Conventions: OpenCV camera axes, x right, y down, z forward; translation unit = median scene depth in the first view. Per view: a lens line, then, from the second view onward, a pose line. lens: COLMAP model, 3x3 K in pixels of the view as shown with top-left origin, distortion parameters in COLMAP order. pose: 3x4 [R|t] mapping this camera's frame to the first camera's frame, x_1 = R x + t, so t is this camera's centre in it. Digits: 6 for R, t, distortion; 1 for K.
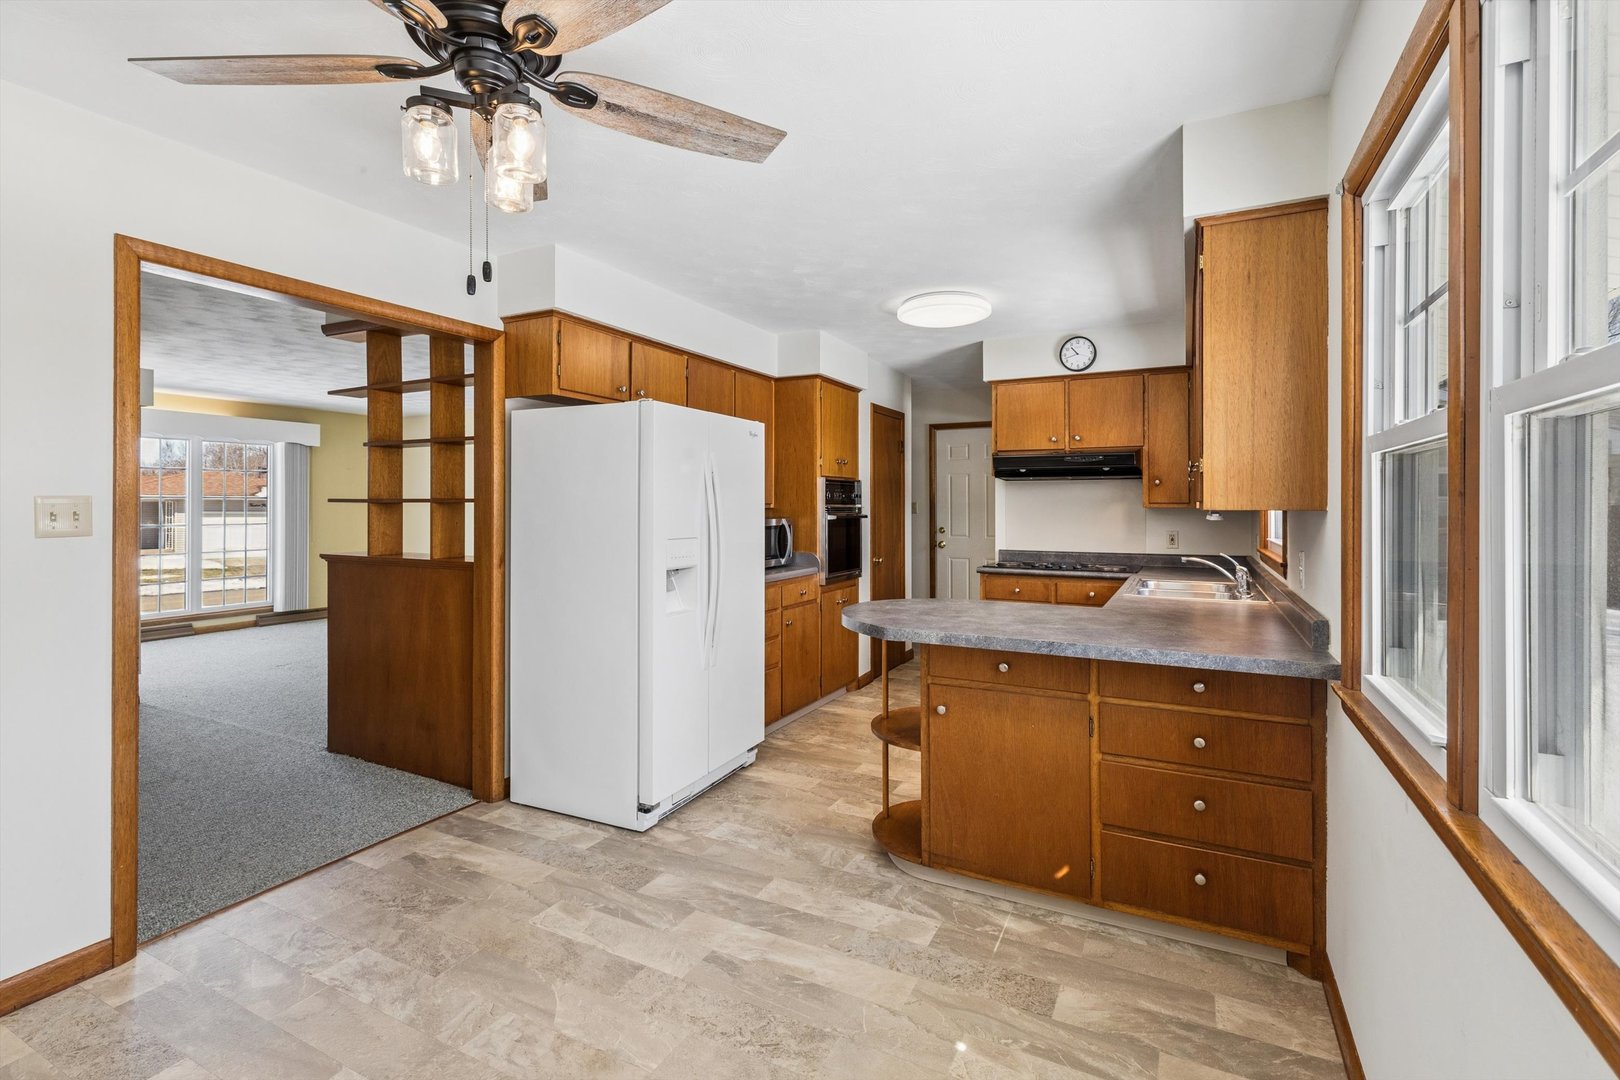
lens RADIAL K [[739.3, 0, 817.1], [0, 739.3, 502.9], [0, 0, 1]] dist [0.001249, 0.000124]
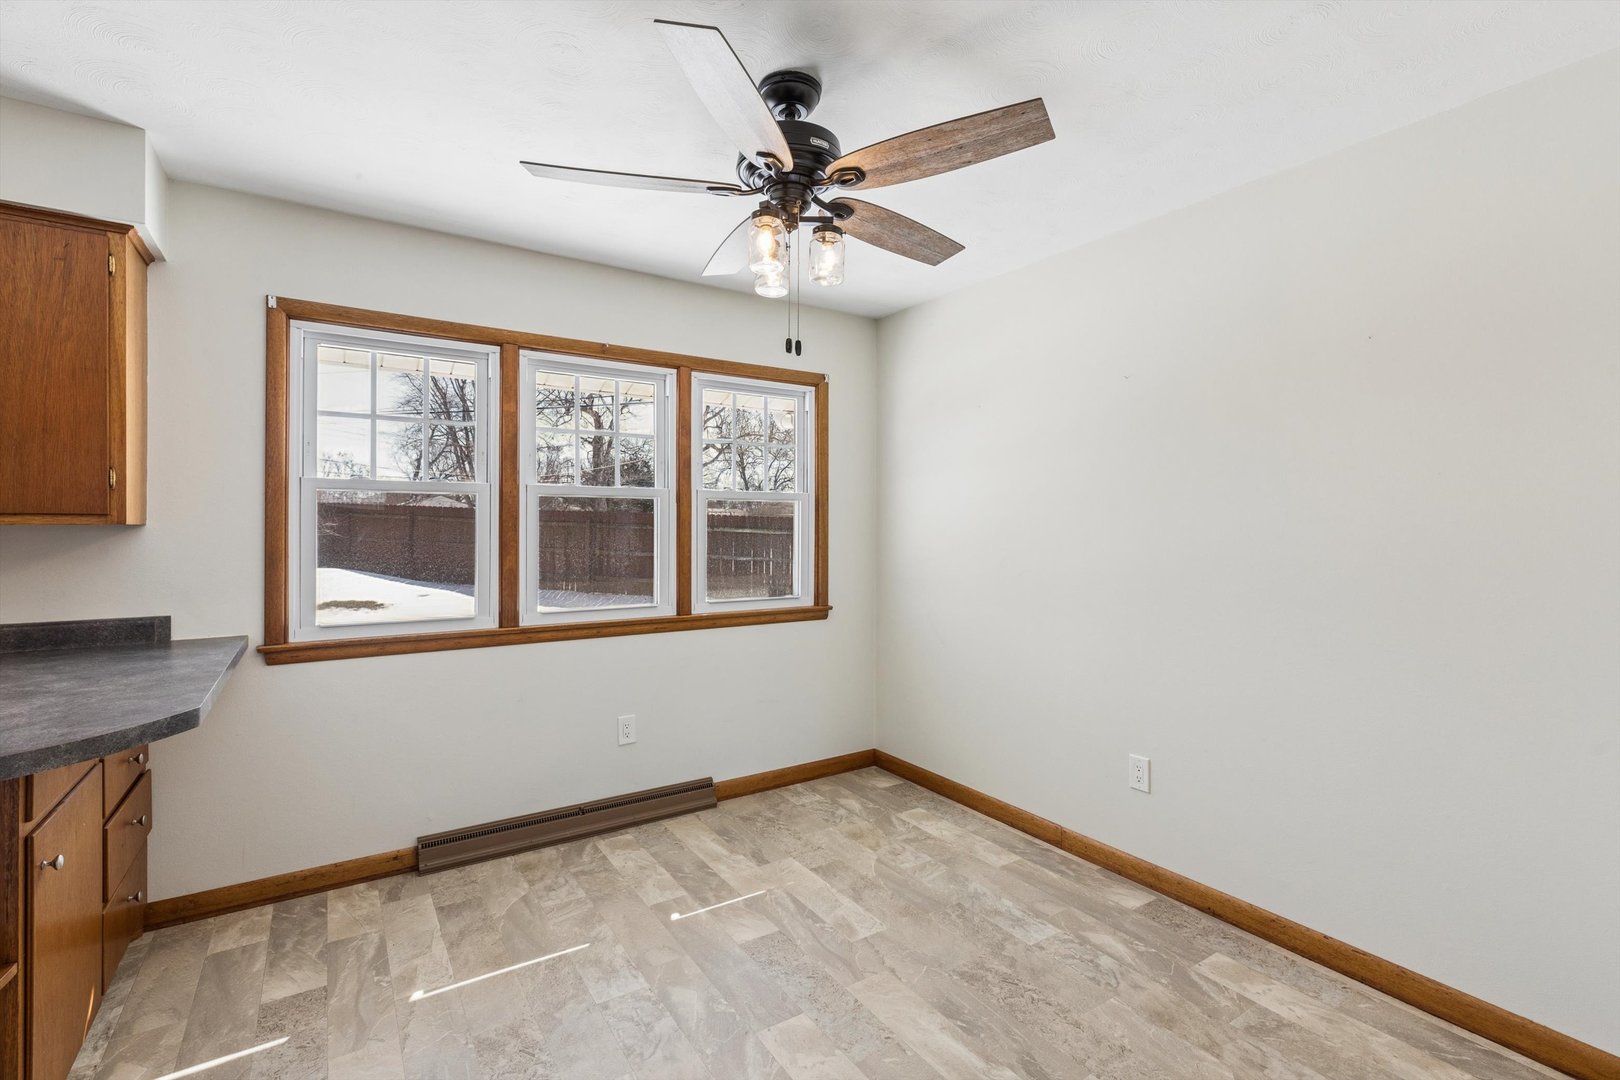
lens RADIAL K [[733.3, 0, 810.8], [0, 733.3, 528.3], [0, 0, 1]] dist [0.001232, -0.000141]
pose [[-0.868875, -0.000952, 0.495031, -0.354286], [-0.002994, 0.999990, -0.003331, 0.007574], [-0.495023, -0.004376, -0.868869, 0.665474]]
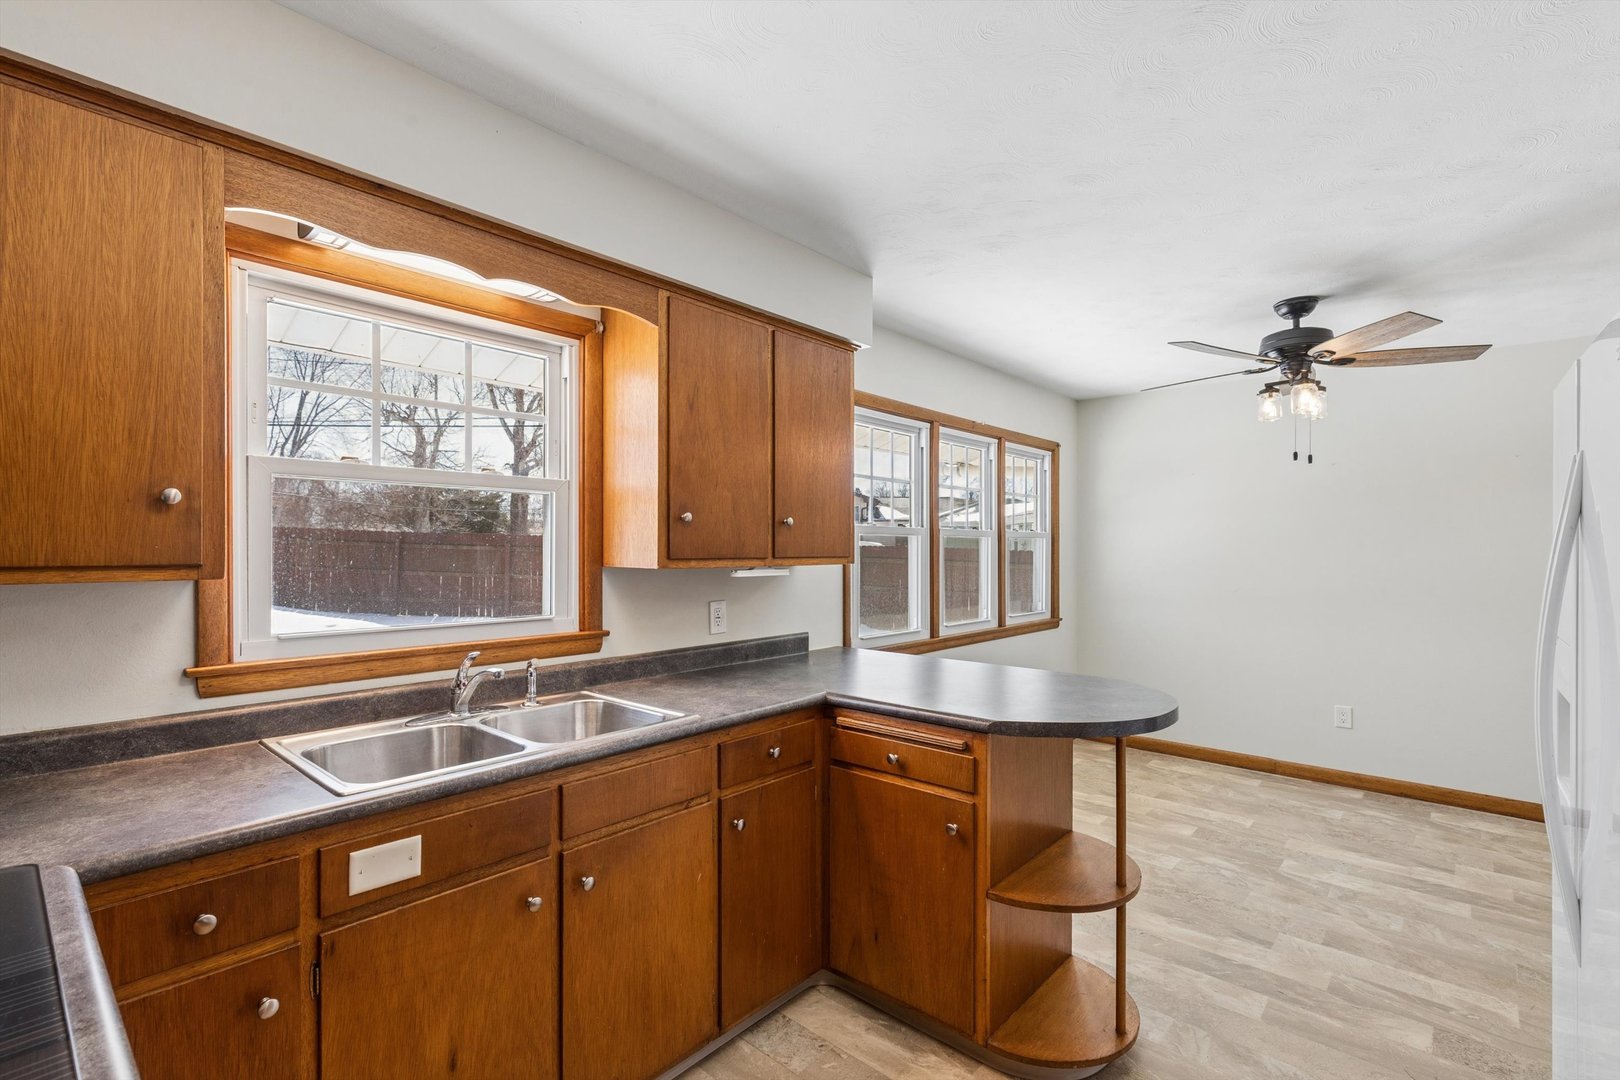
lens RADIAL K [[732.5, 0, 812.0], [0, 732.5, 549.7], [0, 0, 1]] dist [0.000338, 0.000372]
pose [[-0.965145, -0.000553, 0.261716, 0.119989], [-0.001538, 0.999992, -0.003555, -0.005576], [-0.261712, -0.003834, -0.965138, 1.098070]]
